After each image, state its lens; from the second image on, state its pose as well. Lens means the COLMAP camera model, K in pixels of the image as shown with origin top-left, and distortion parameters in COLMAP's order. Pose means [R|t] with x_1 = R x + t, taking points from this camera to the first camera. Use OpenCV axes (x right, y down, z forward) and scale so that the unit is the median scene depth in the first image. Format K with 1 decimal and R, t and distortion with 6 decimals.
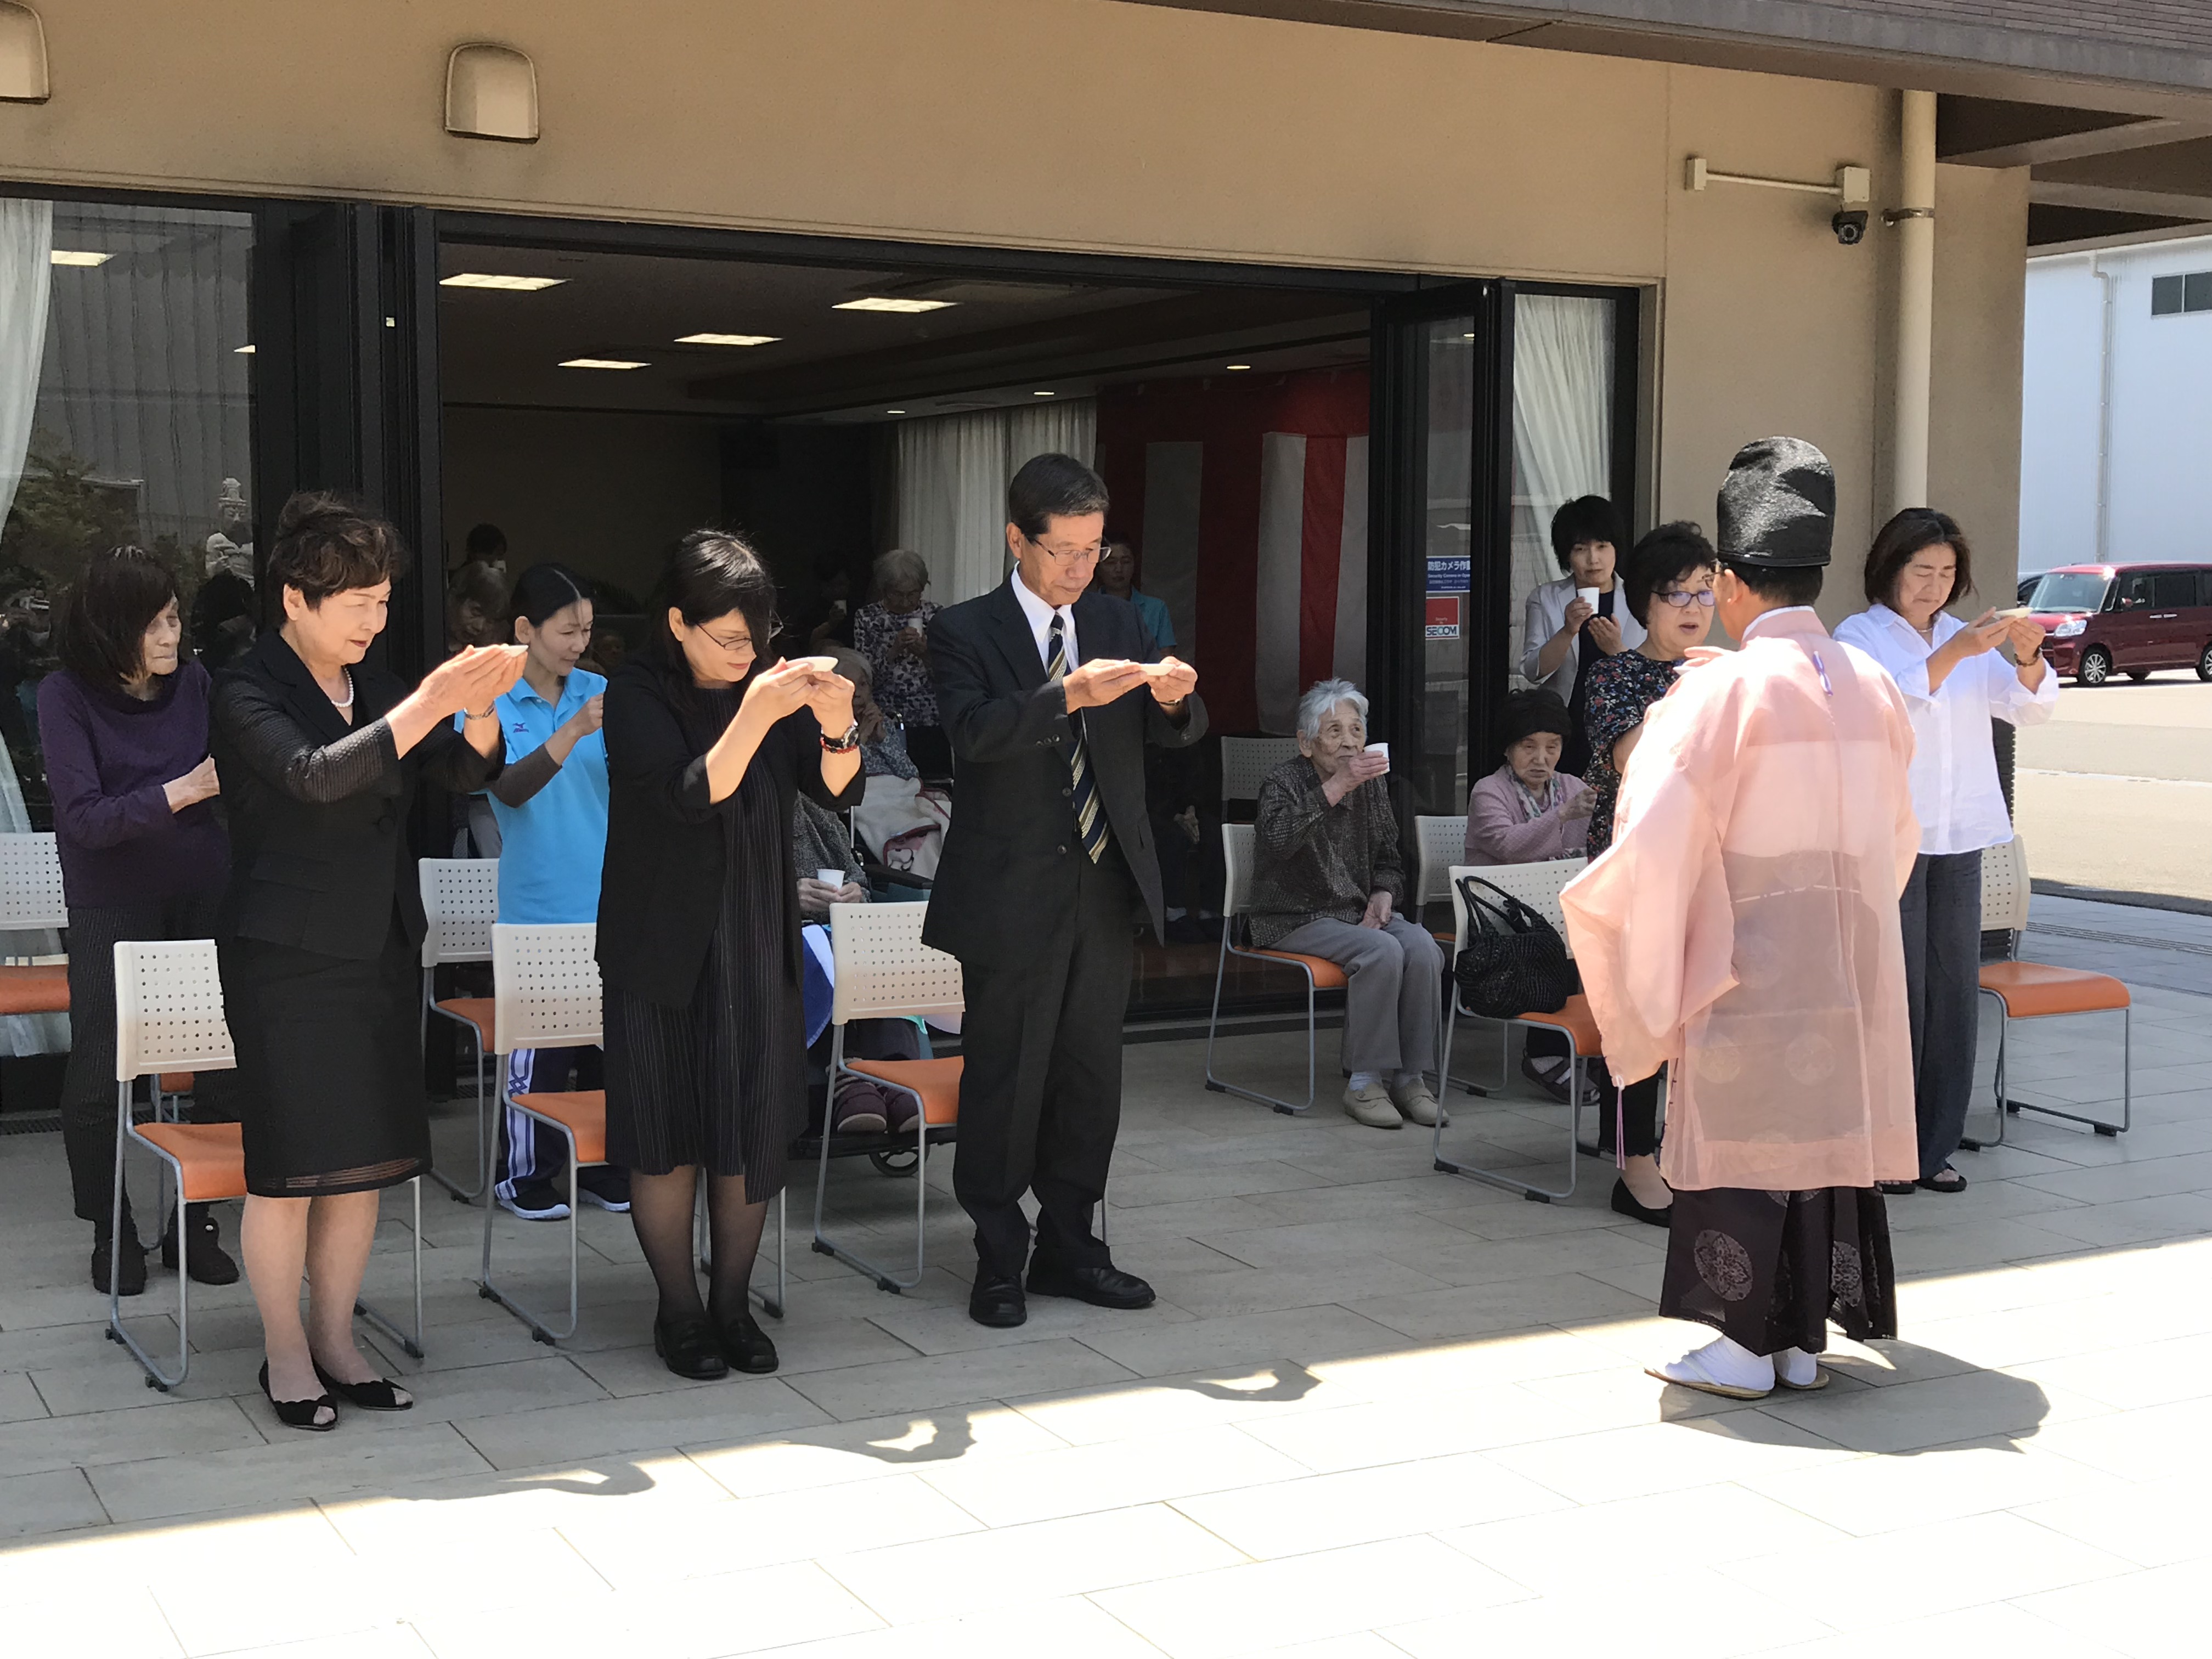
lens RADIAL K [[2903.6, 0, 1106.0], [0, 2903.6, 829.5], [0, 0, 1]] dist [0.015798, 0.053226]
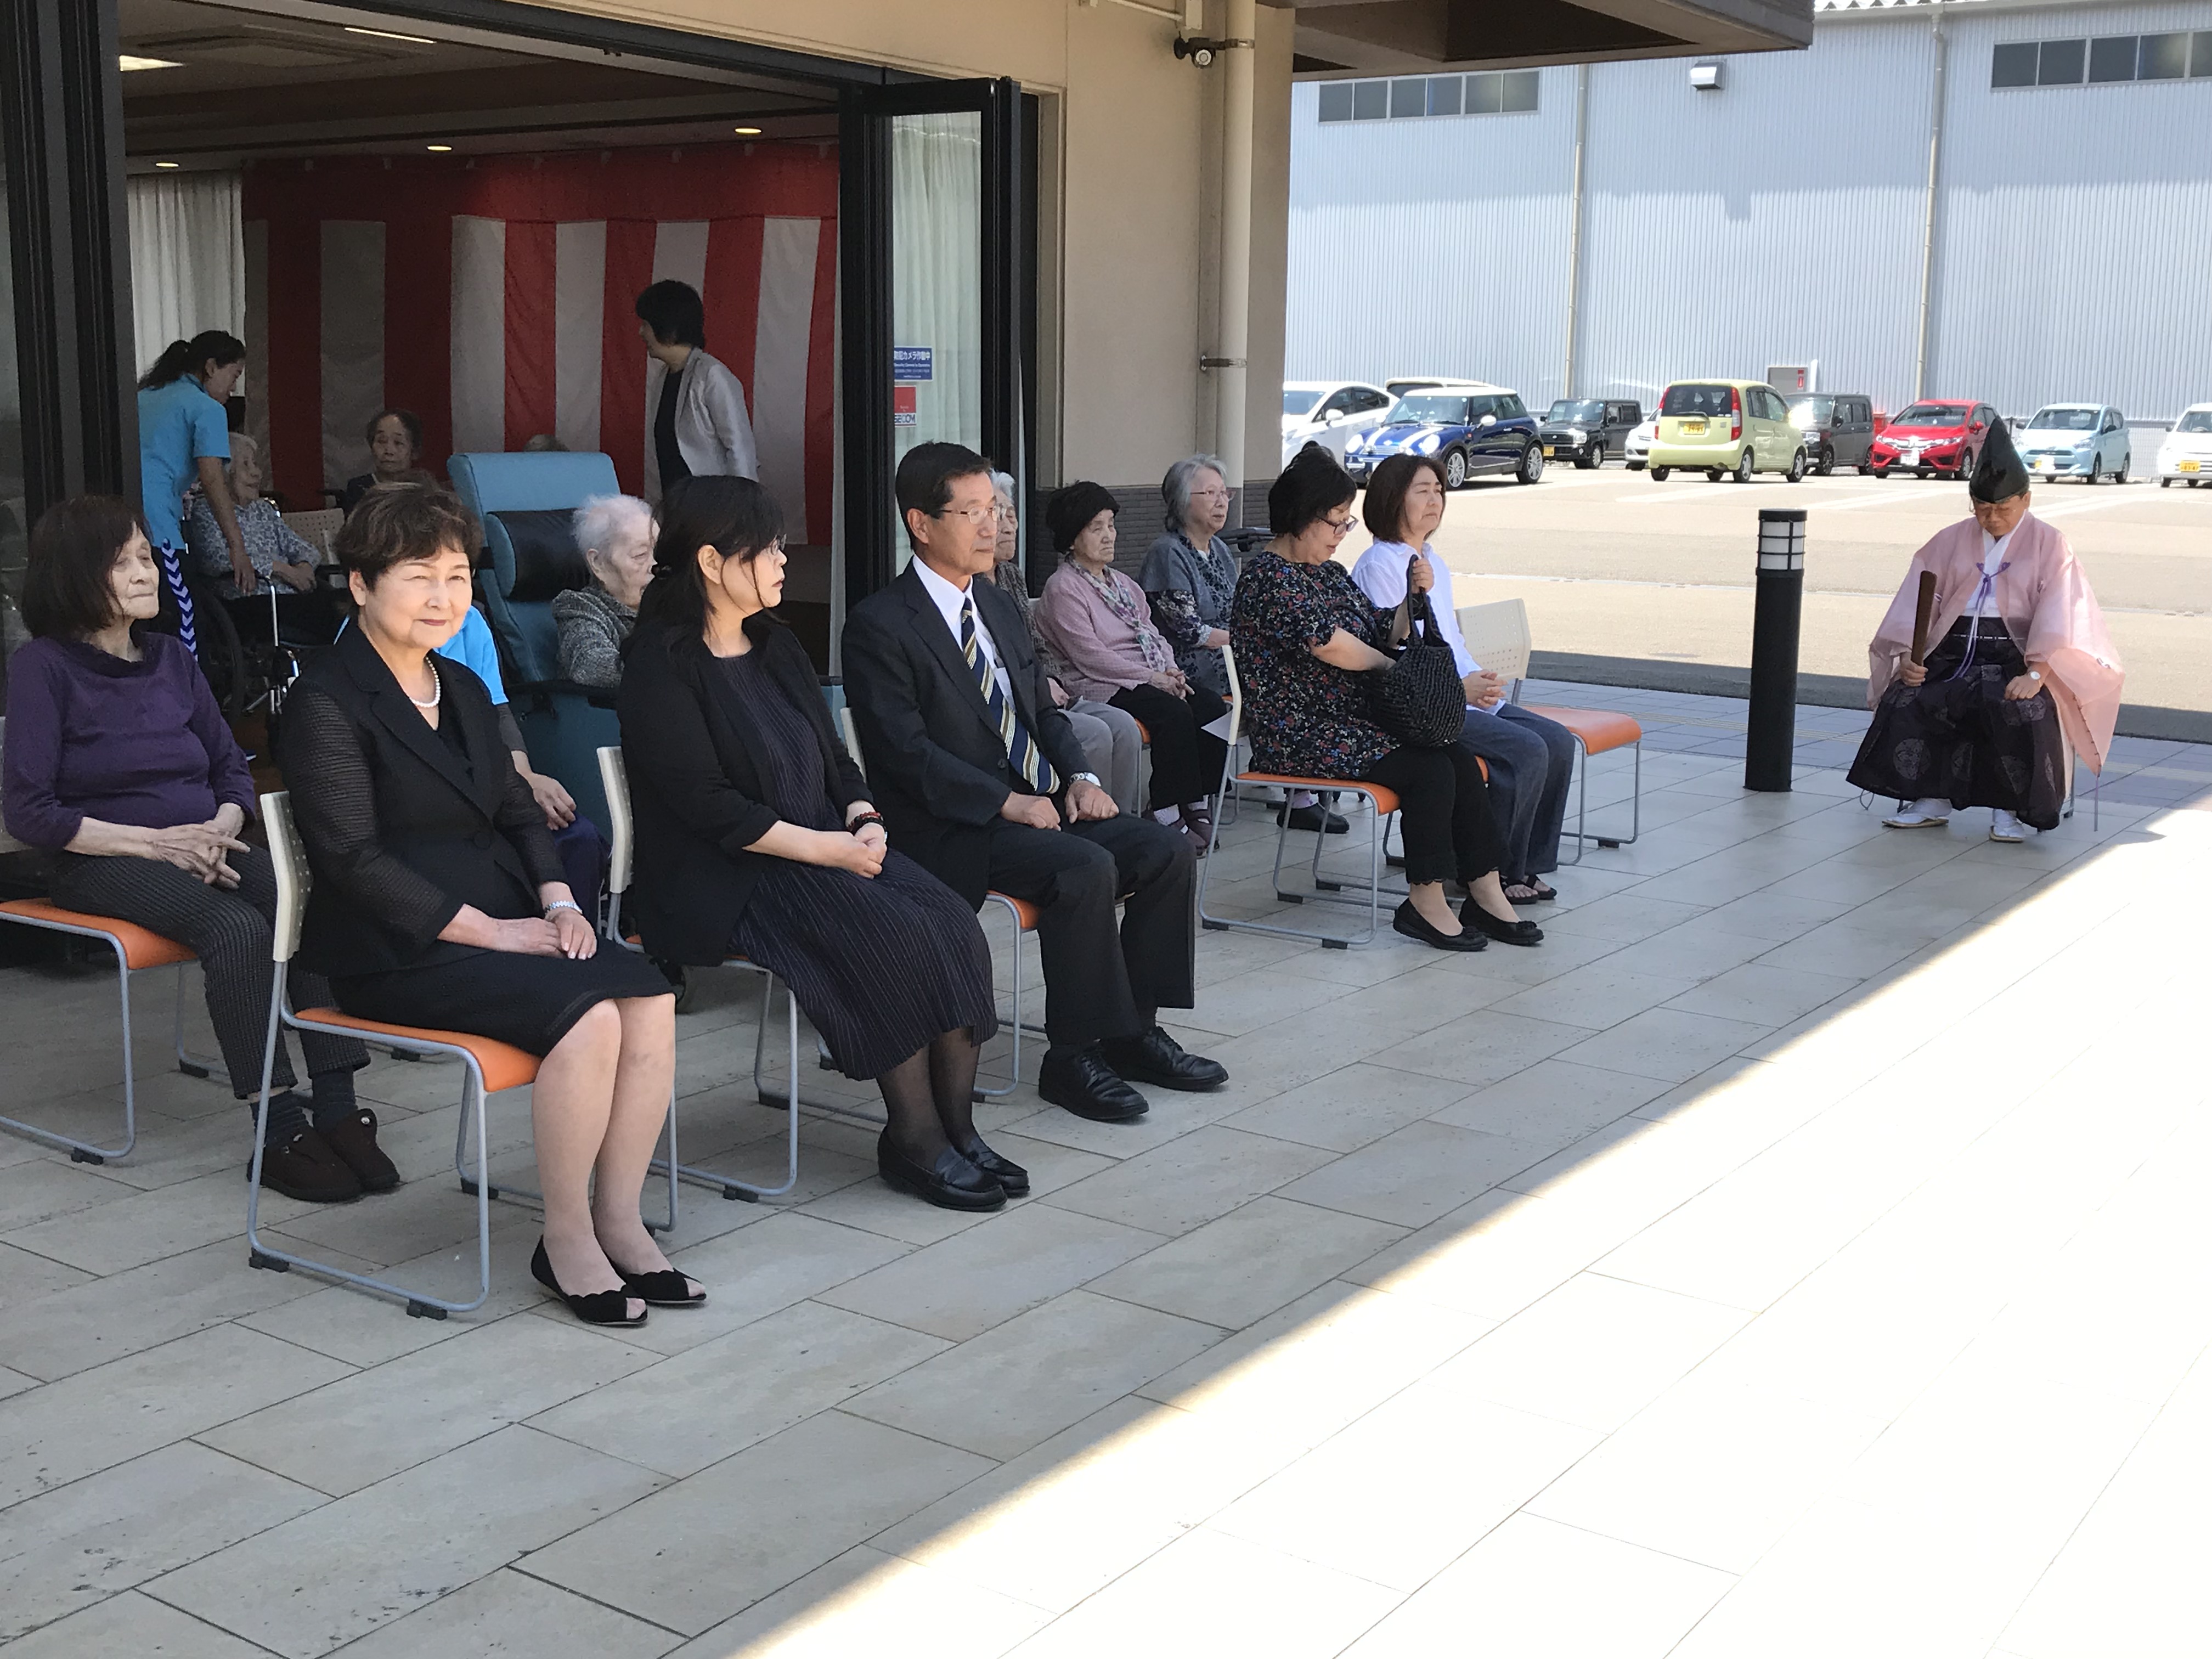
lens RADIAL K [[2517.4, 0, 1106.0], [0, 2517.4, 829.5], [0, 0, 1]] dist [0.128468, -0.415726]
pose [[0.888286, -0.068111, 0.454212, -0.249427], [0.024941, 0.994637, 0.100374, -0.009644], [-0.458613, -0.077832, 0.885221, 0.138082]]
